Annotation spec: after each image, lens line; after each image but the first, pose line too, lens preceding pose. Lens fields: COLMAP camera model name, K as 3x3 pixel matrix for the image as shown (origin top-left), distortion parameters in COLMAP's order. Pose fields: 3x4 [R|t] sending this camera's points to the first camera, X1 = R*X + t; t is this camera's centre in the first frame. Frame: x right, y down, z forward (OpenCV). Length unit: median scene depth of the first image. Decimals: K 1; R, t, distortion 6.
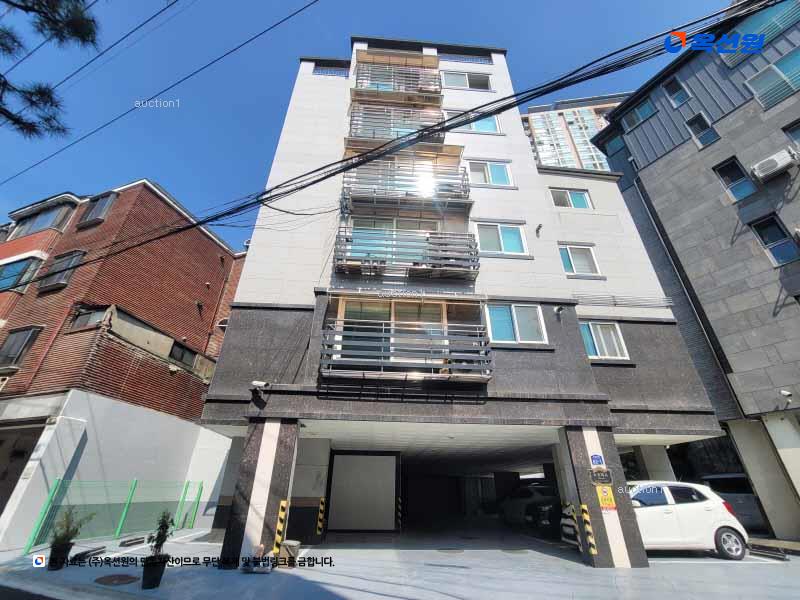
lens RADIAL K [[345.6, 0, 400.0], [0, 345.6, 300.0], [0, 0, 1]] dist [-0.002194, -0.000204]
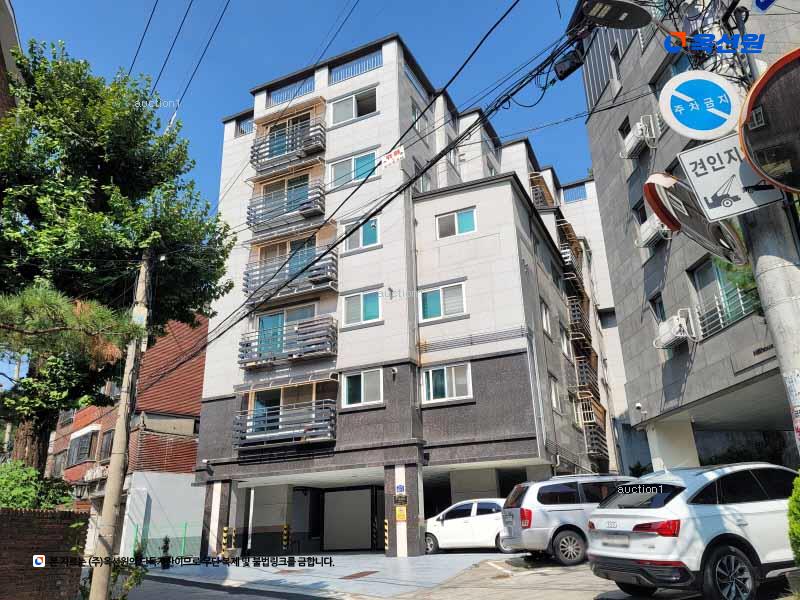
lens RADIAL K [[624.5, 0, 400.0], [0, 624.5, 300.0], [0, 0, 1]] dist [0.080031, 0.001829]
pose [[0.865657, -0.208736, -0.455046, 1.736194], [0.277207, 0.956728, 0.088480, -0.450989], [0.416886, -0.202735, 0.886061, -1.007577]]
